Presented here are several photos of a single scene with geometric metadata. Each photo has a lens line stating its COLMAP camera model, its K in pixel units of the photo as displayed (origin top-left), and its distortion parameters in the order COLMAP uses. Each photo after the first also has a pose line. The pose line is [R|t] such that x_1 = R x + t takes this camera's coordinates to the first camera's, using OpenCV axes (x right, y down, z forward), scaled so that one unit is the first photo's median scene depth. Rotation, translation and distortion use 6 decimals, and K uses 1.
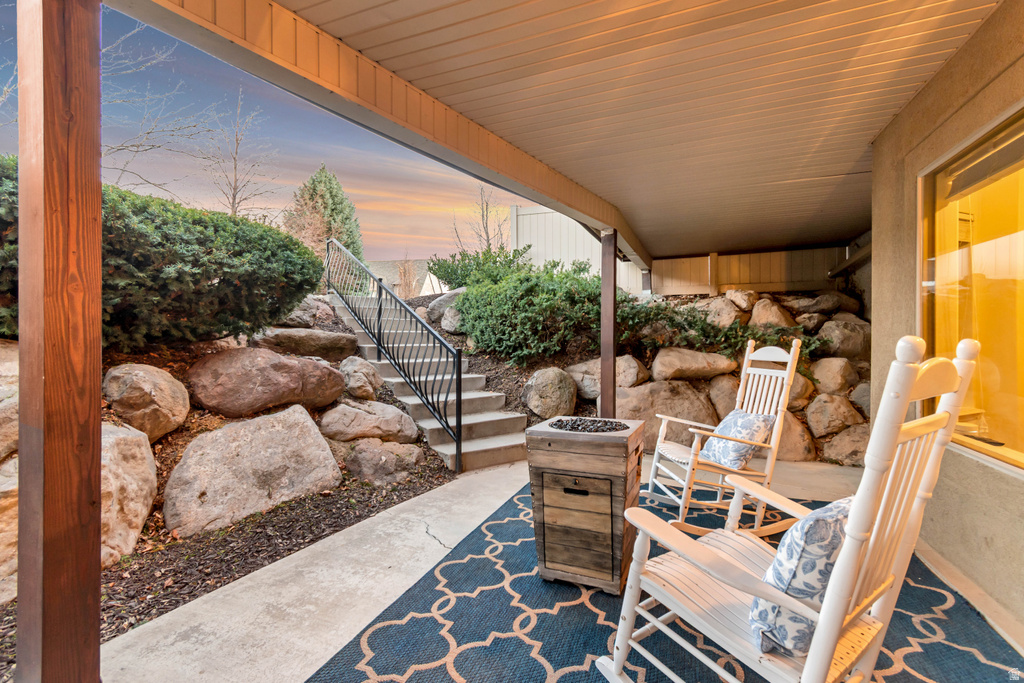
lens RADIAL K [[453.4, 0, 512.0], [0, 453.4, 341.5], [0, 0, 1]] dist [0.002436, 0.000417]
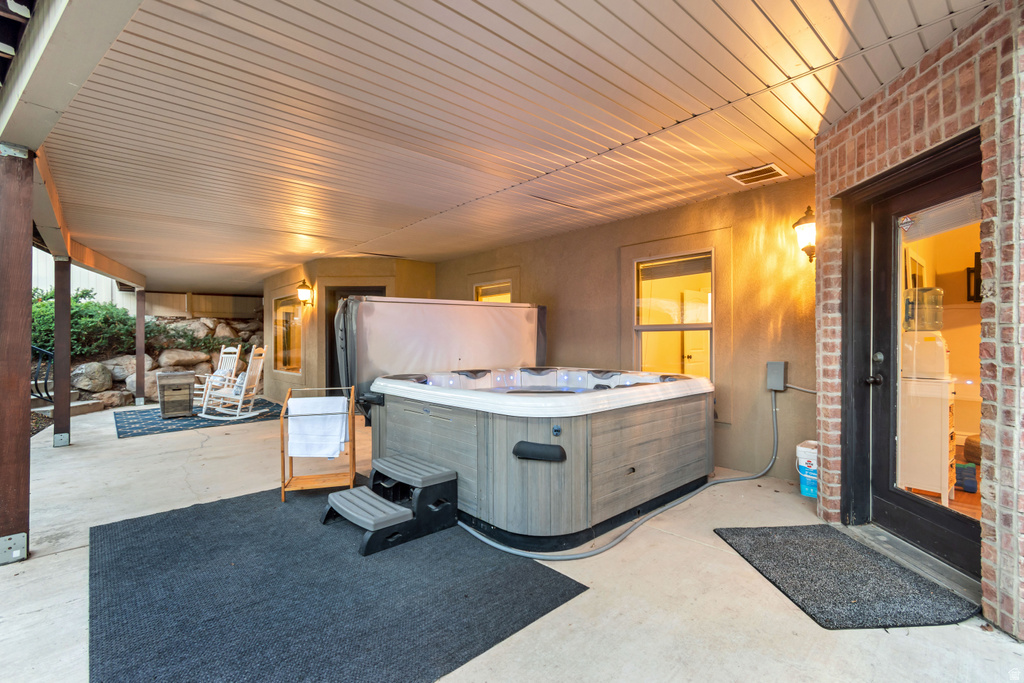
lens RADIAL K [[453.4, 0, 512.0], [0, 453.4, 341.5], [0, 0, 1]] dist [0.002436, 0.000417]
pose [[0.448914, -0.002637, 0.893571, -0.701391], [0.008111, 0.999966, -0.001124, -0.004375], [-0.893538, 0.007753, 0.448920, -1.103545]]
